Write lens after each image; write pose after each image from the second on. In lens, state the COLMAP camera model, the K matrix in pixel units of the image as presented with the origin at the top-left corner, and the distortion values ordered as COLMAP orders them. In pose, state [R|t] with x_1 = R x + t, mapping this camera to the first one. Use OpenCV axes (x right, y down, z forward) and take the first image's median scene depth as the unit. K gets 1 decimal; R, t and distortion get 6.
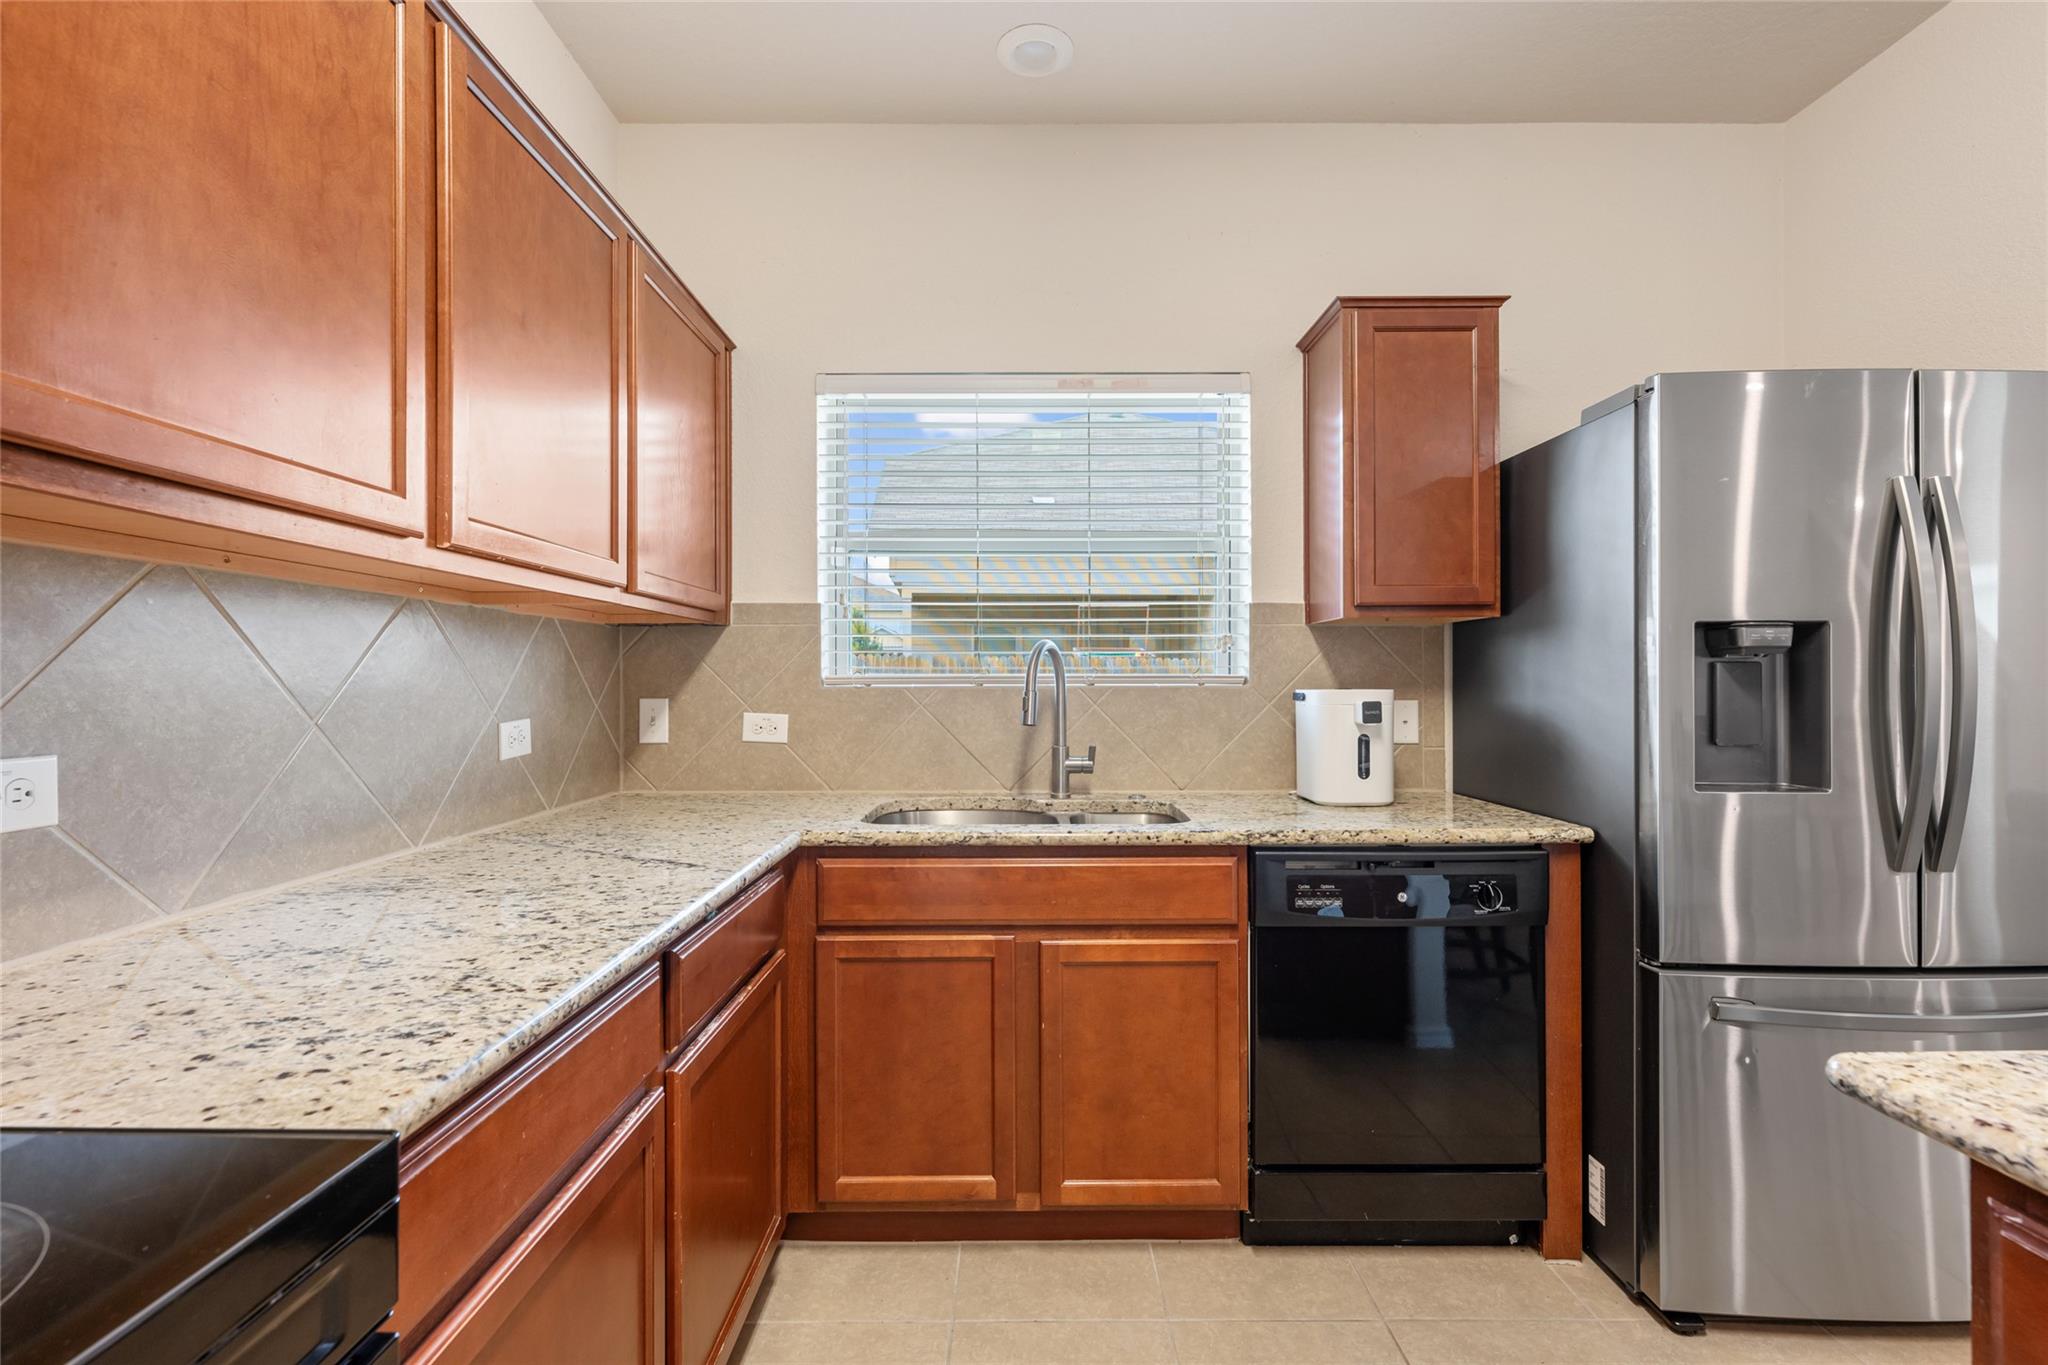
lens RADIAL K [[915.8, 0, 1018.8], [0, 915.8, 678.2], [0, 0, 1]] dist [-0.004832, 0.001906]
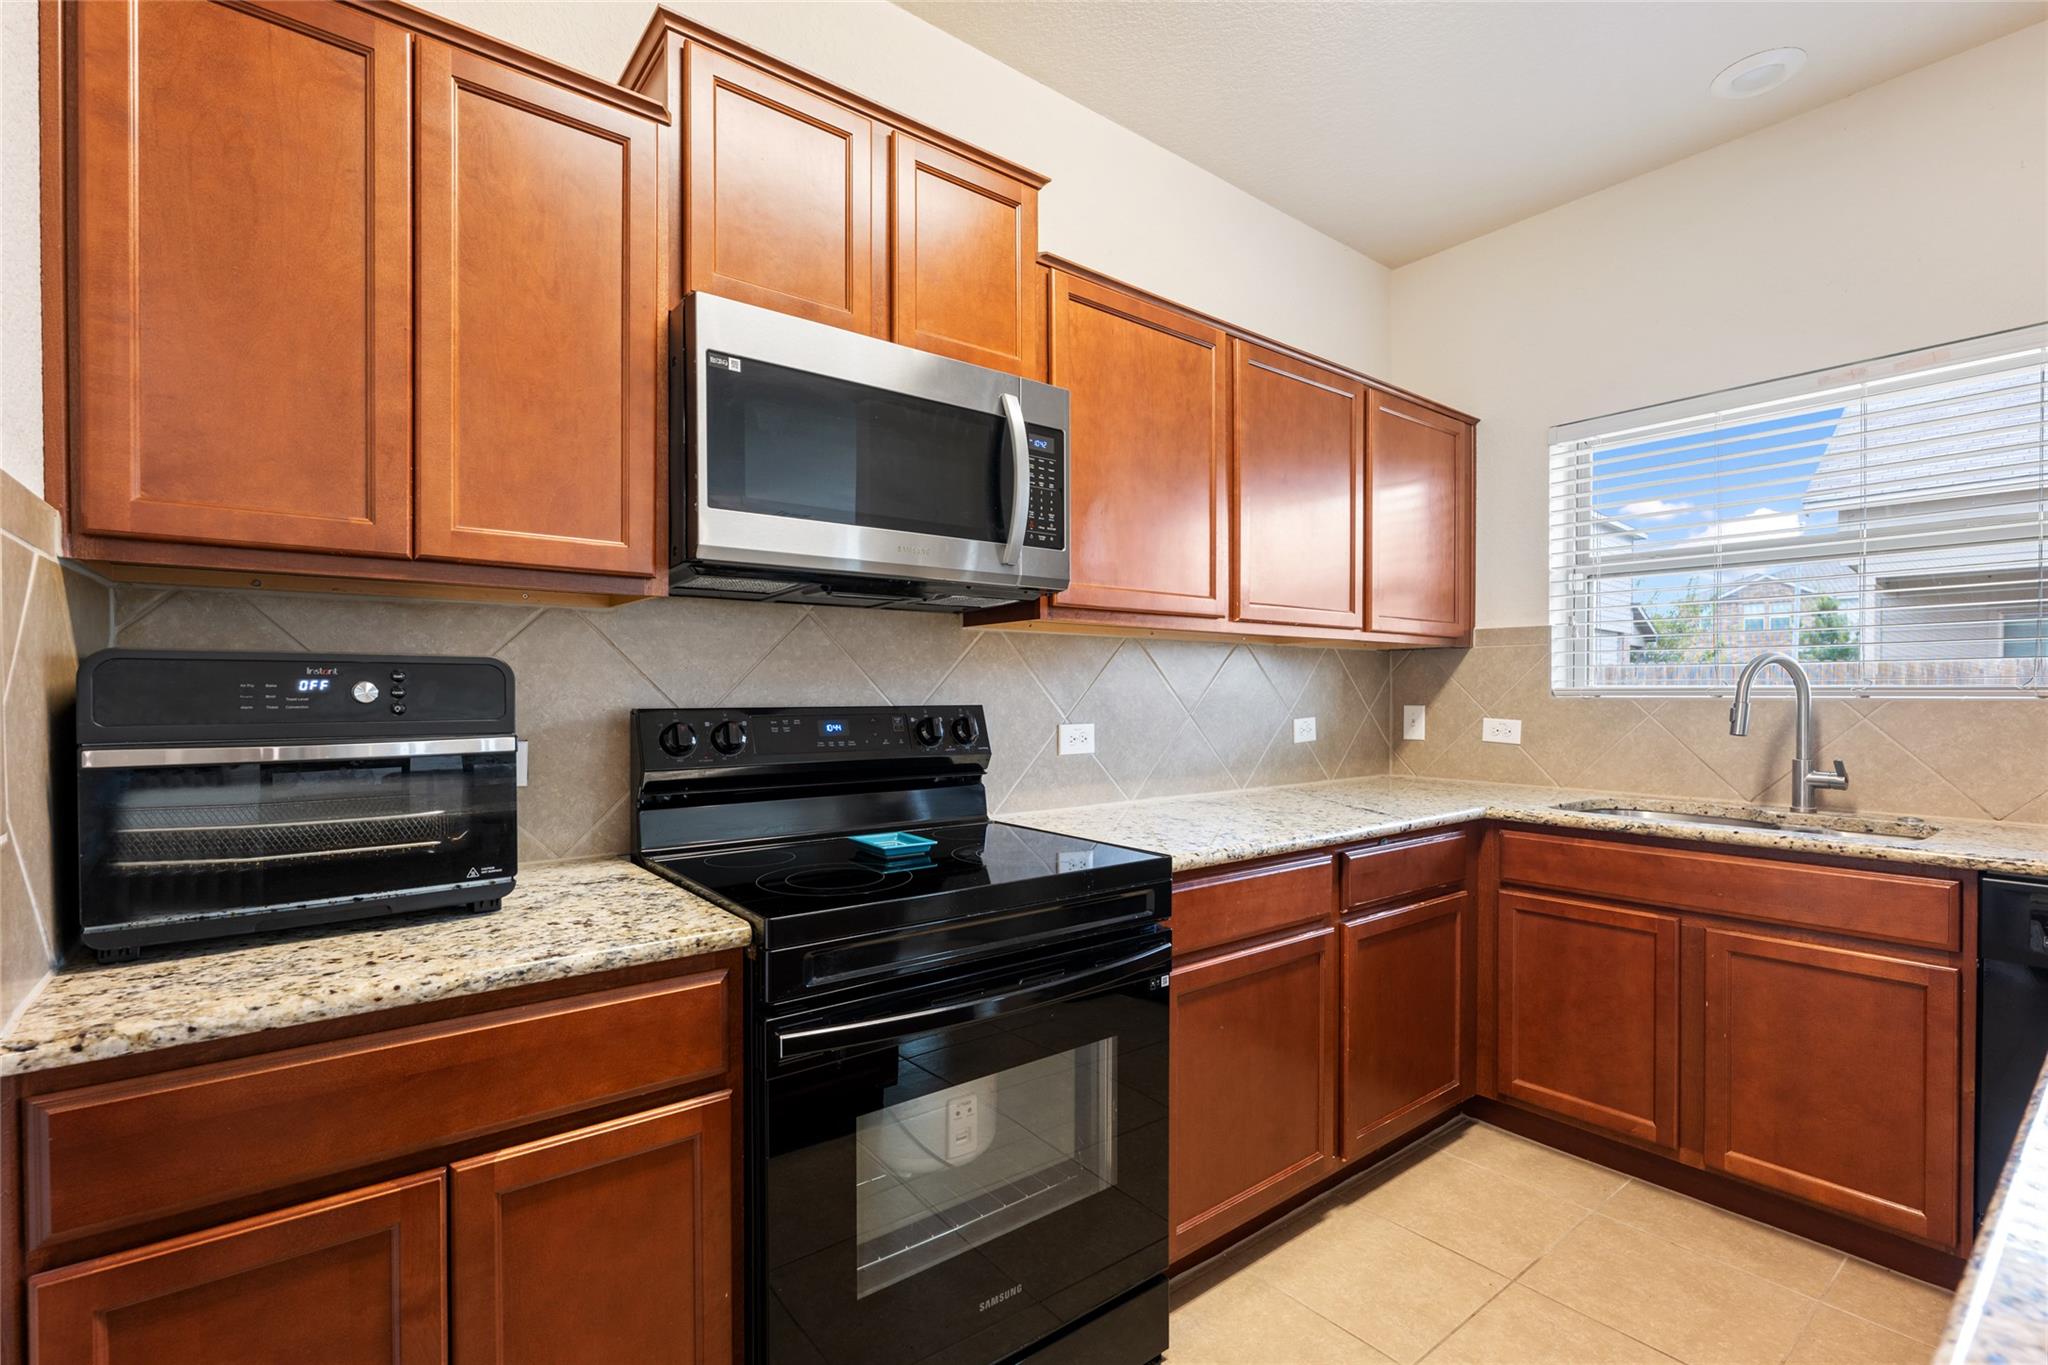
lens RADIAL K [[915.8, 0, 1017.6], [0, 915.8, 703.2], [0, 0, 1]] dist [-0.004832, 0.001906]
pose [[0.612766, 0.011108, -0.790186, 0.383051], [0.001489, 0.999883, 0.015210, -0.002797], [0.790263, -0.010497, 0.612678, -0.333793]]
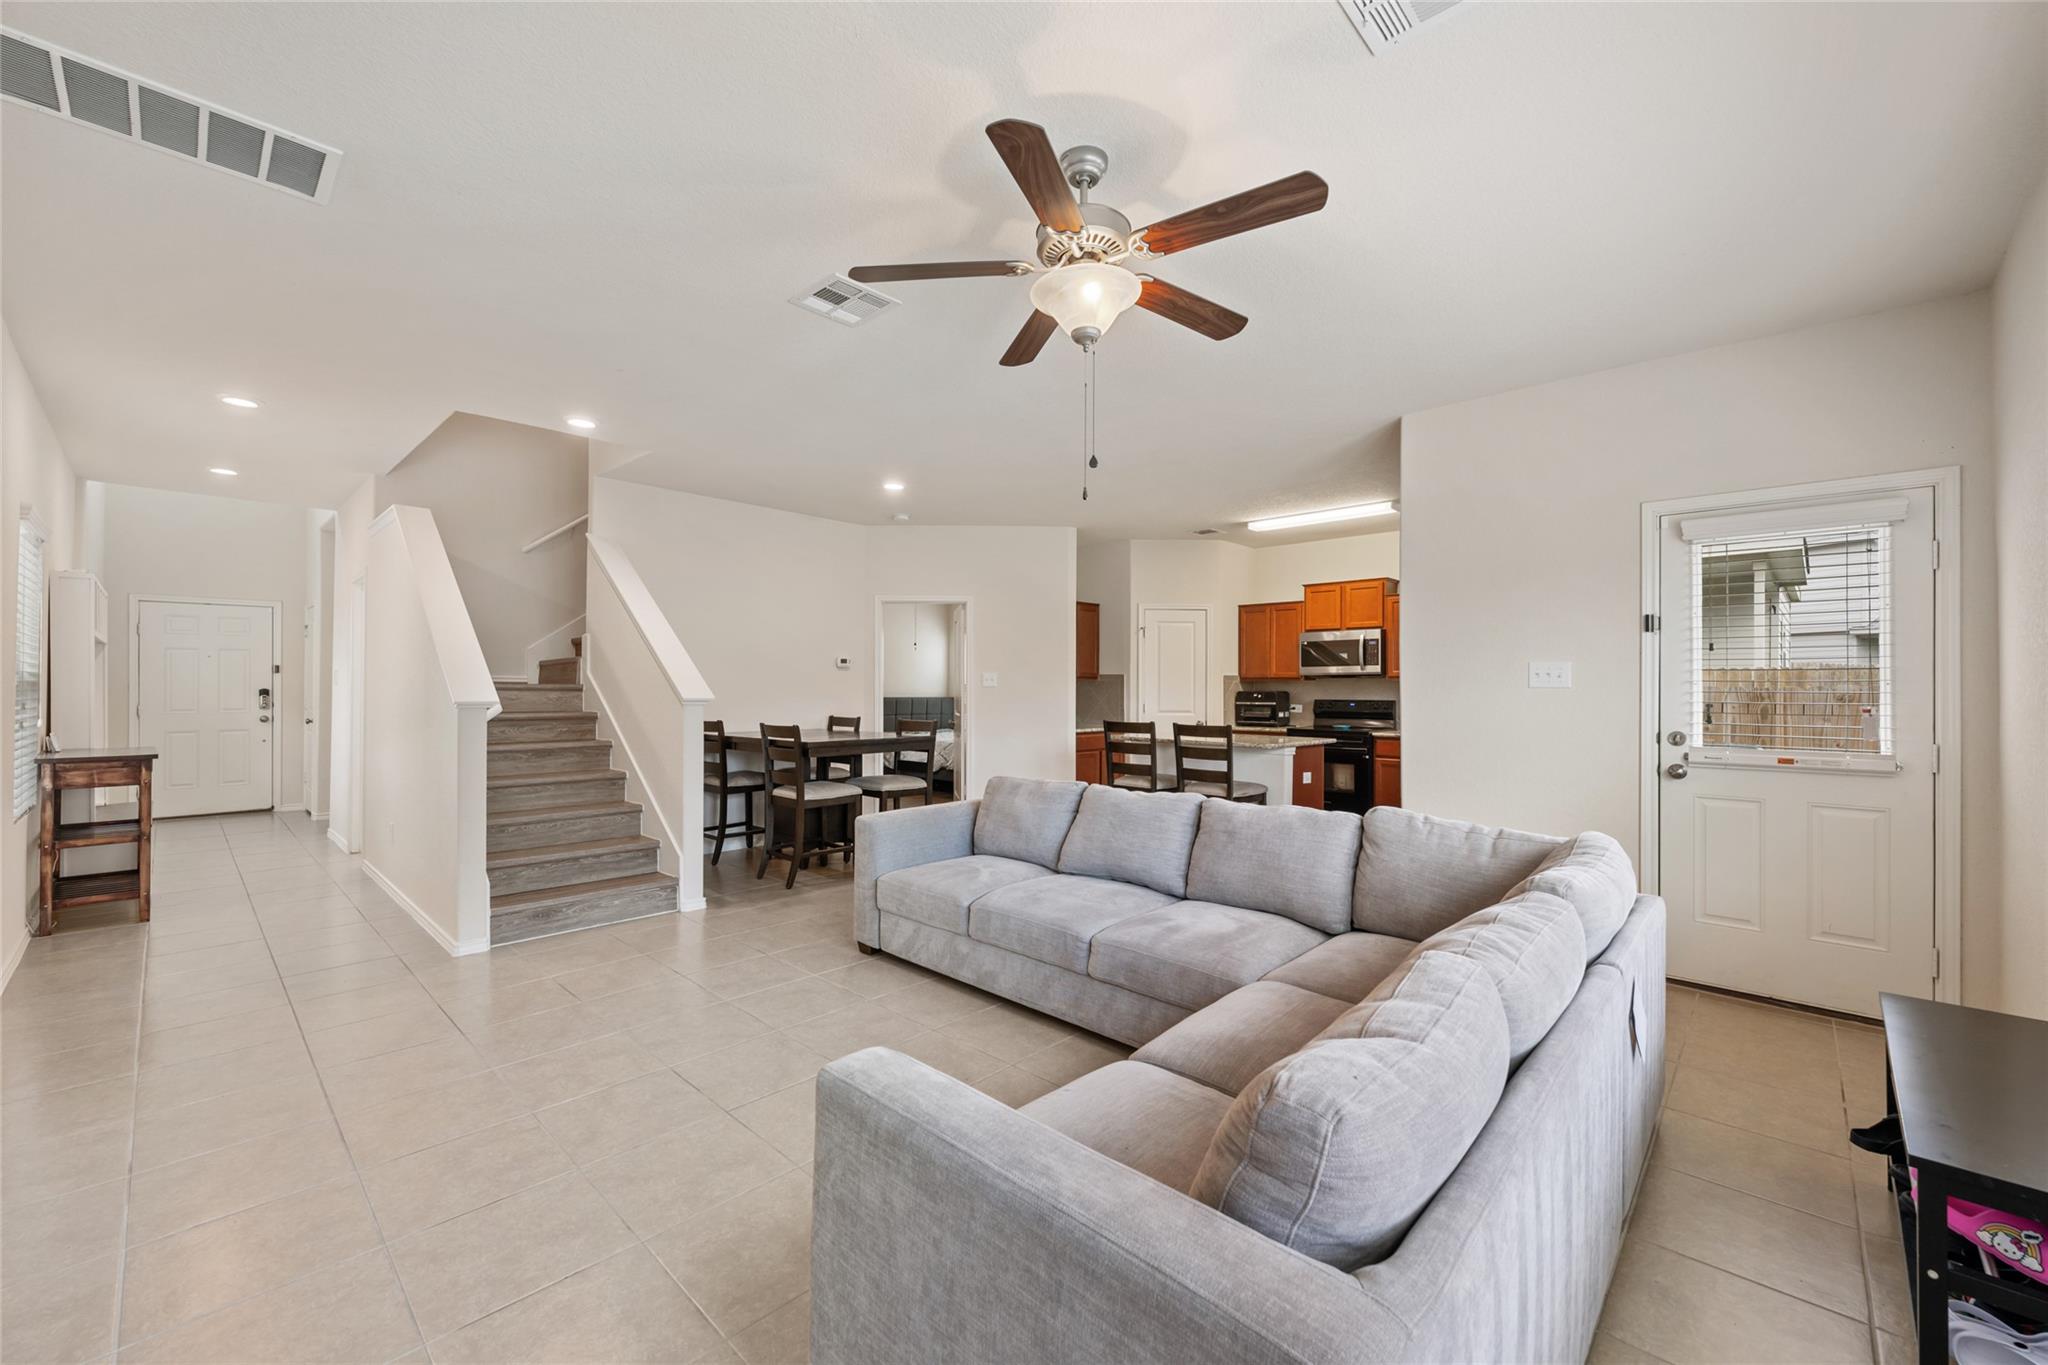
lens RADIAL K [[814.0, 0, 1022.0], [0, 814.0, 682.2], [0, 0, 1]] dist [-0.000858, -0.000147]
pose [[-0.688459, -0.007715, -0.725235, 3.594657], [-0.000606, 0.999949, -0.010063, -0.030859], [0.725275, -0.006489, -0.688428, 1.727484]]
